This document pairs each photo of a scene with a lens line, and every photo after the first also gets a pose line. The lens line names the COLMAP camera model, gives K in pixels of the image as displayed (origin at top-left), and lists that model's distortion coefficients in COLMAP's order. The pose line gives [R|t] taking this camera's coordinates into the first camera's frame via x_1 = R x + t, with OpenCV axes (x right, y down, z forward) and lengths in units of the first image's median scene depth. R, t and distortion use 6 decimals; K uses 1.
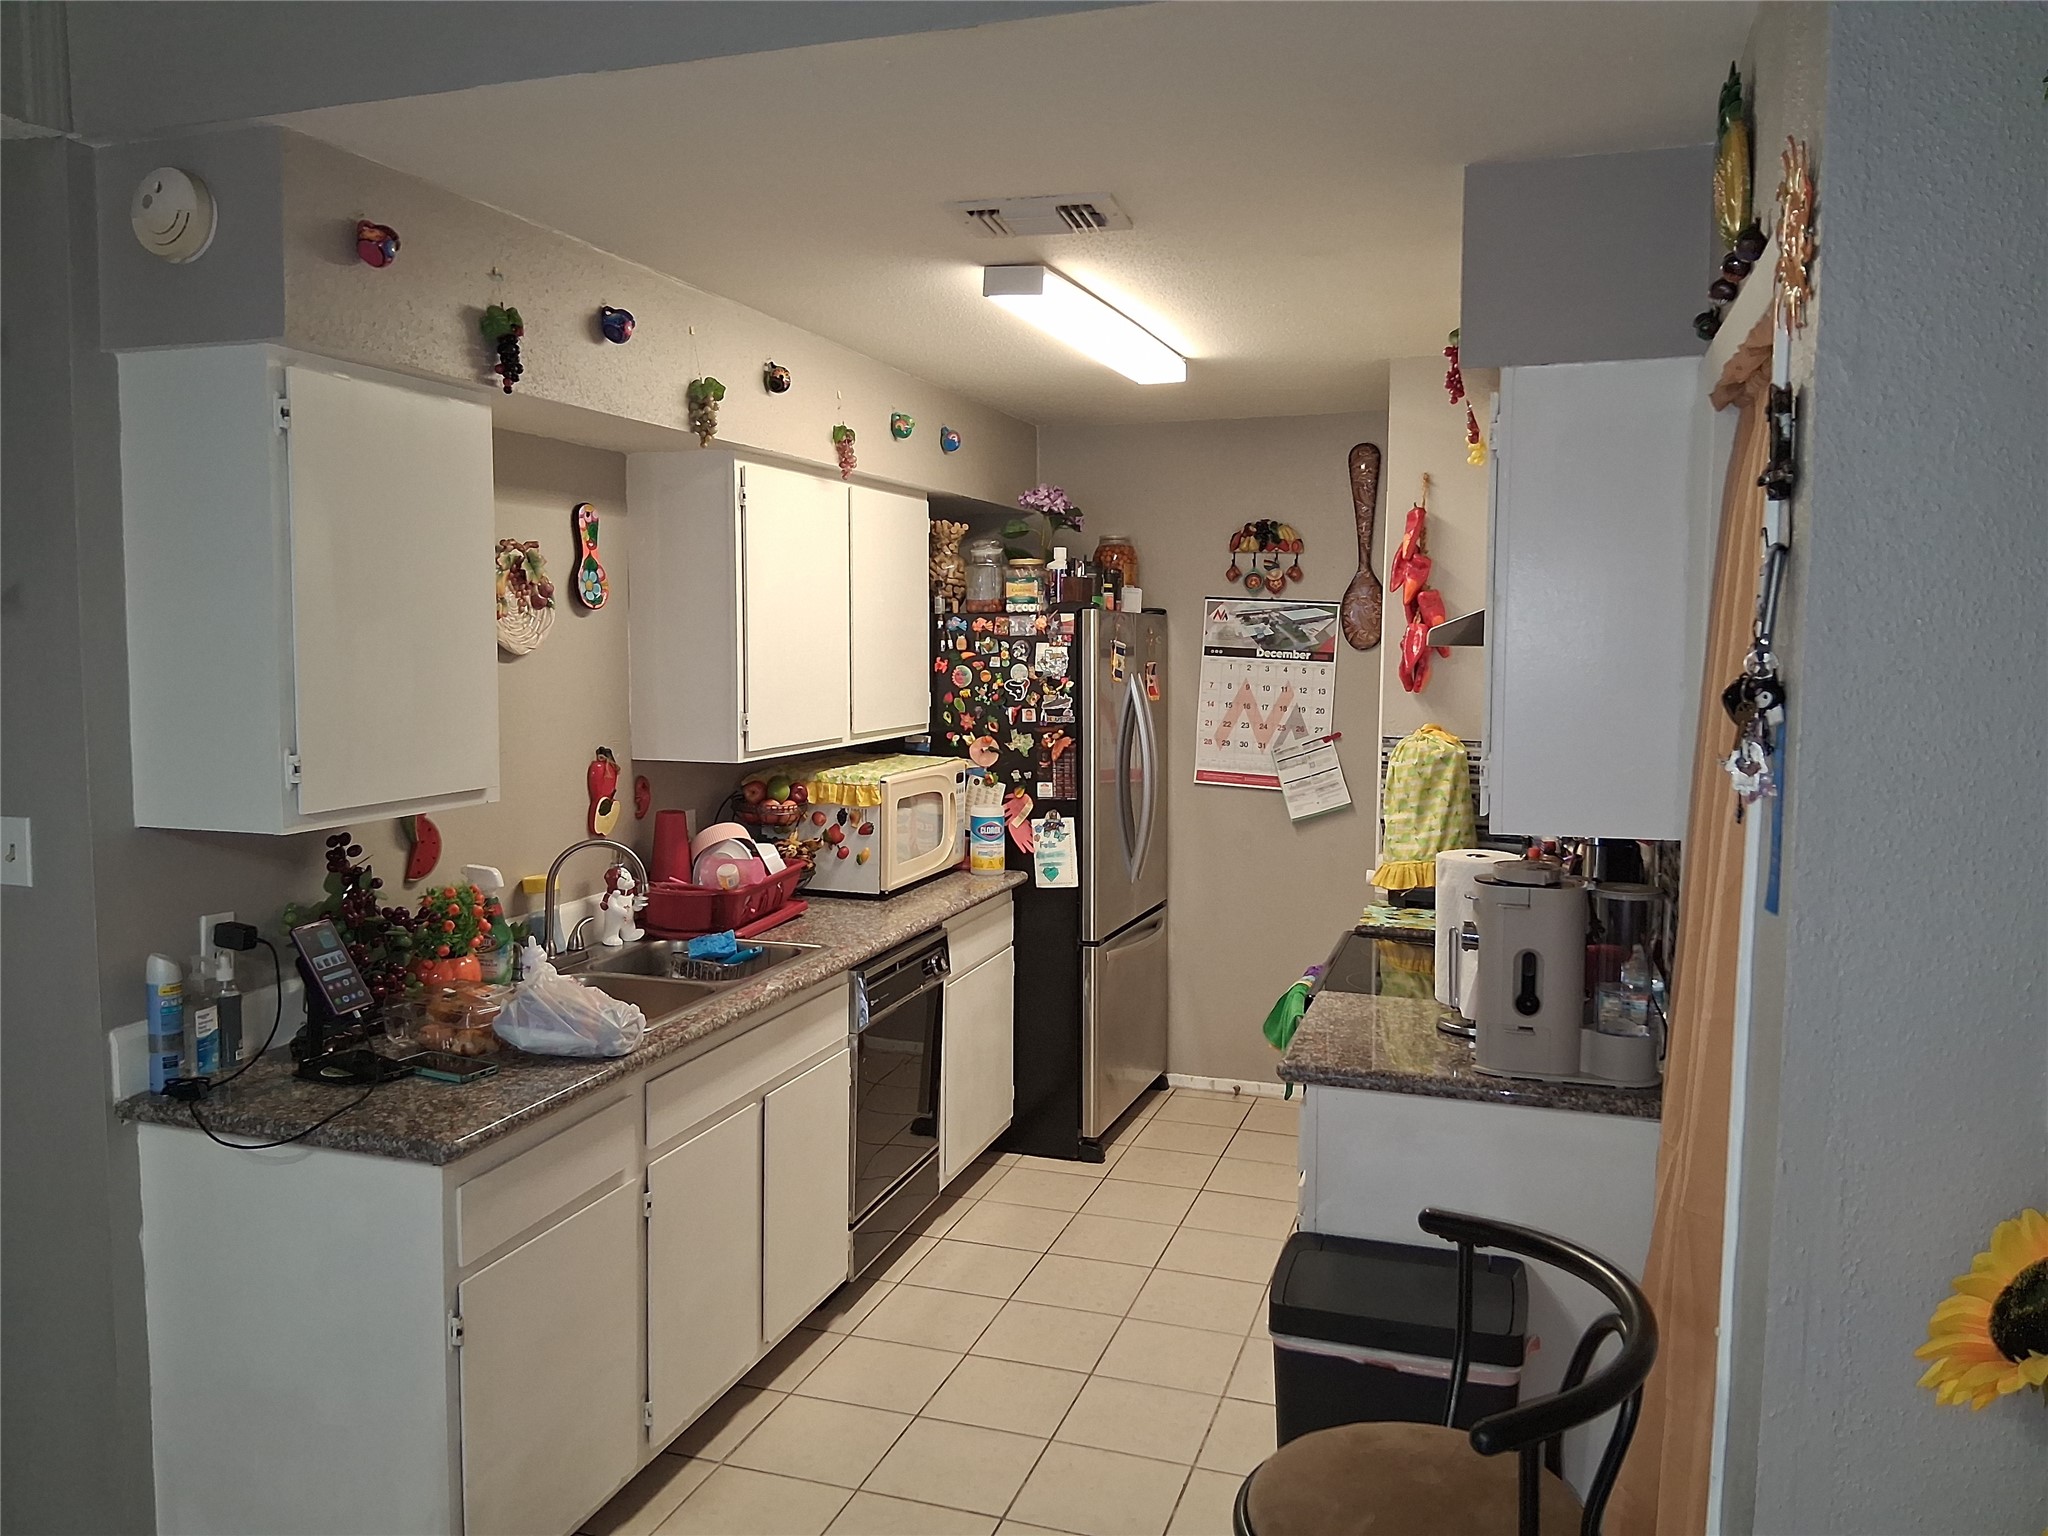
lens RADIAL K [[1565.8, 0, 1024.0], [0, 1565.8, 768.0], [0, 0, 1]] dist [-0.006253, -0.006672]
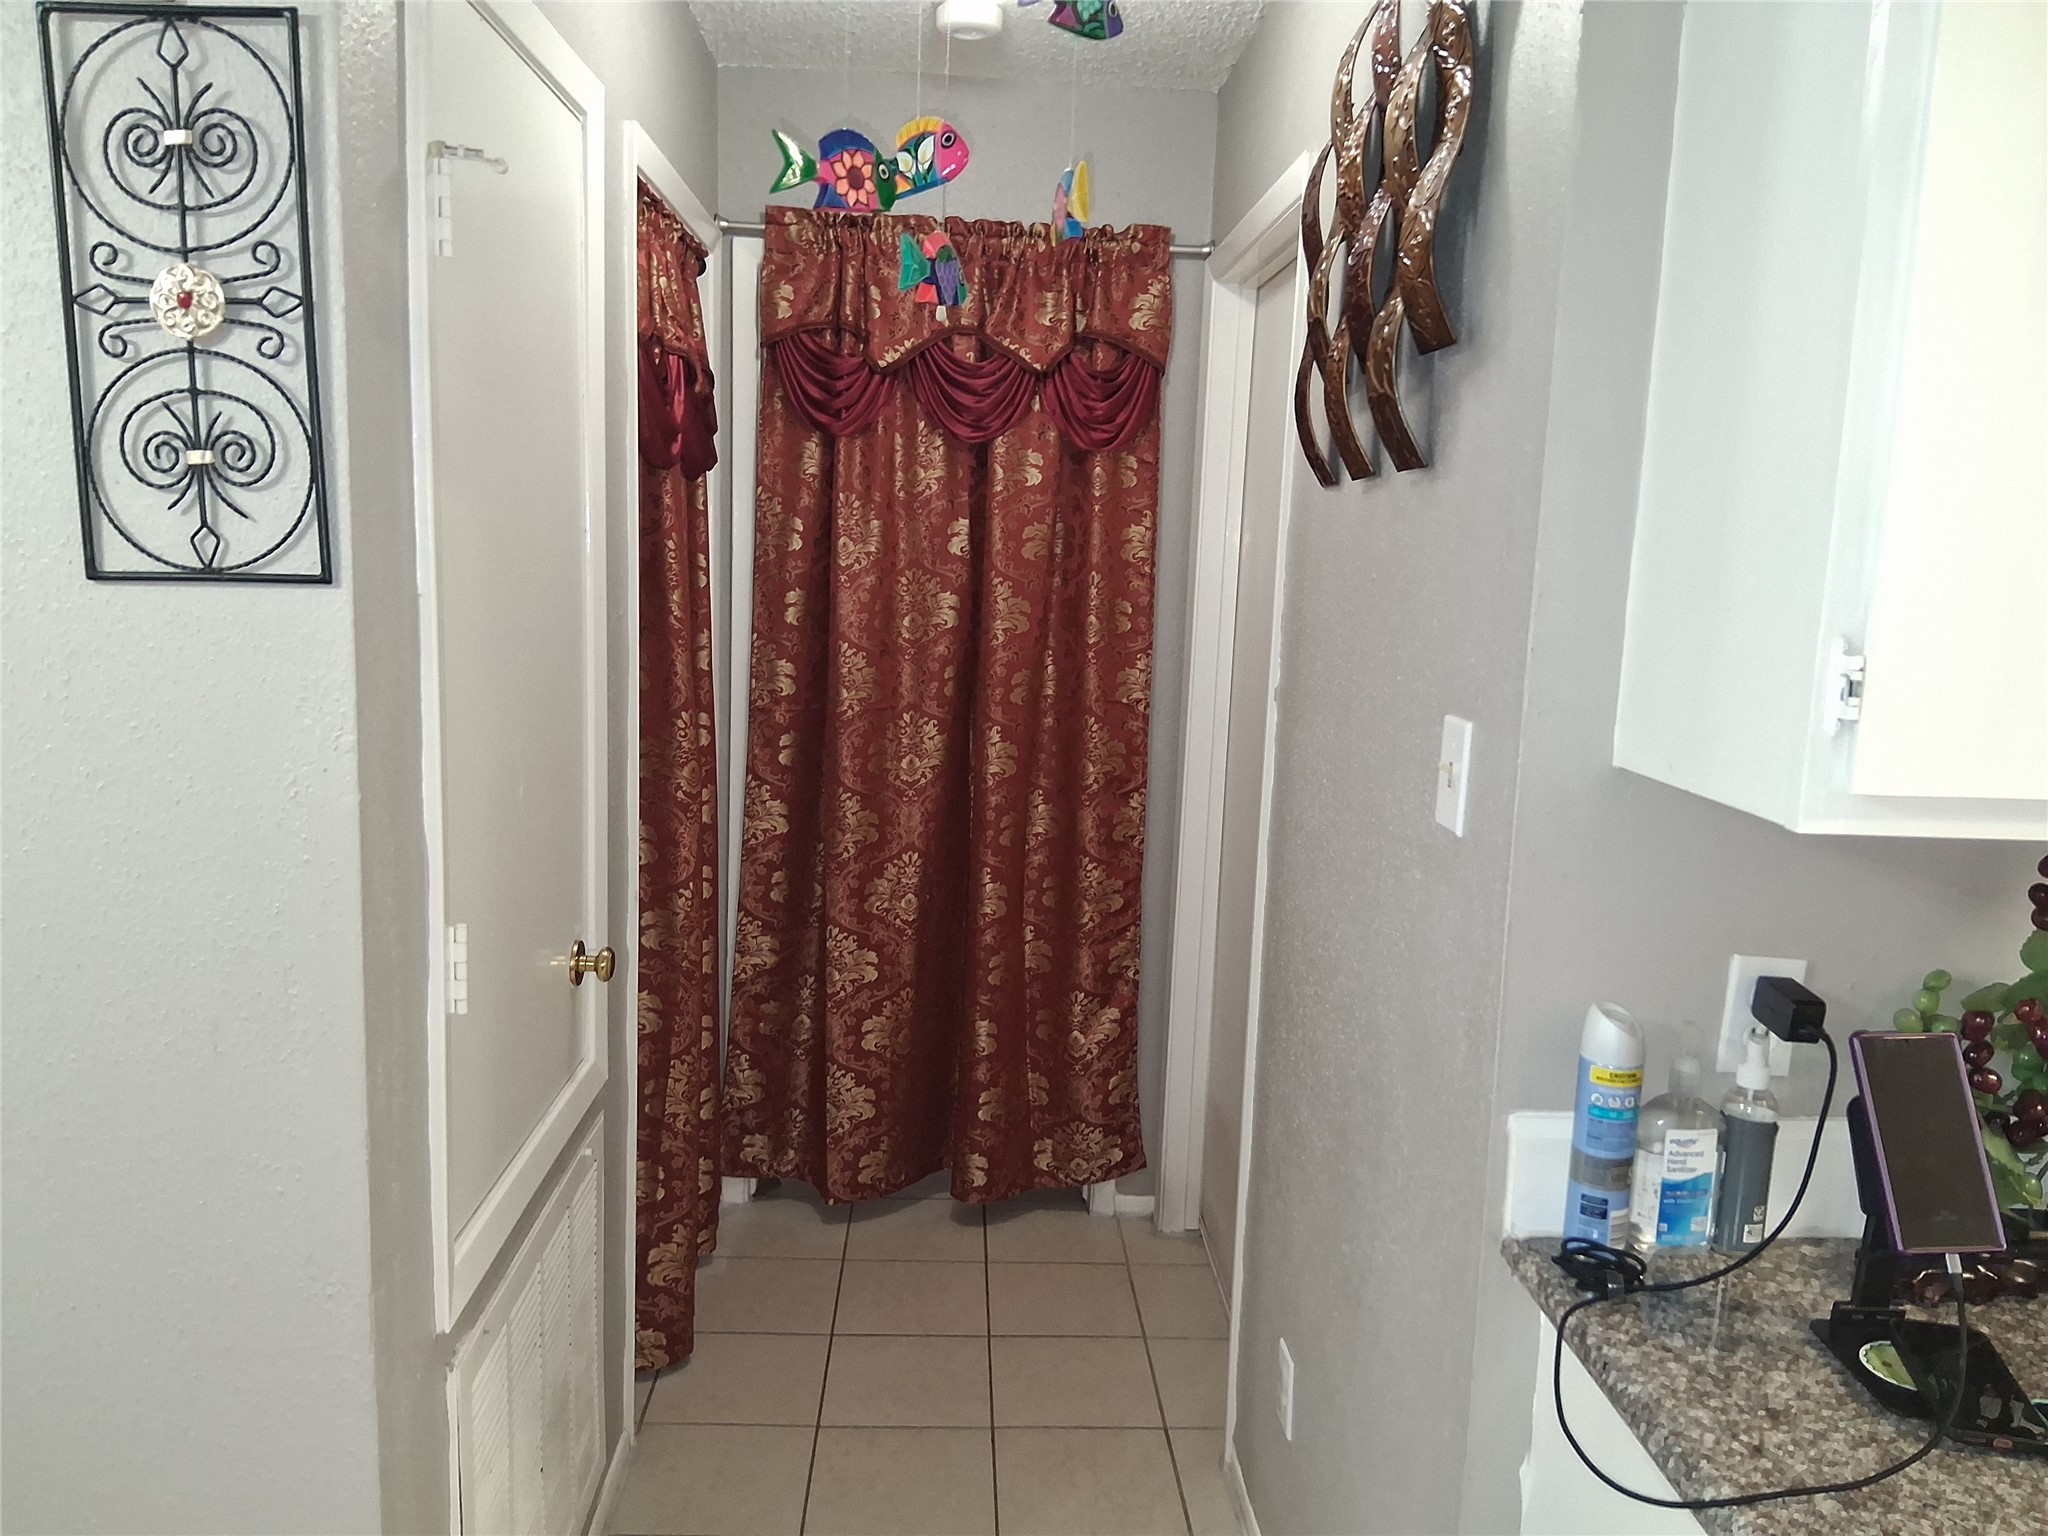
lens RADIAL K [[1565.8, 0, 1024.0], [0, 1565.8, 768.0], [0, 0, 1]] dist [-0.006253, -0.006672]
pose [[0.355353, 0.158855, -0.921135, -0.144684], [-0.121373, 0.984952, 0.123038, -0.002599], [0.926819, 0.068079, 0.369286, 0.609385]]
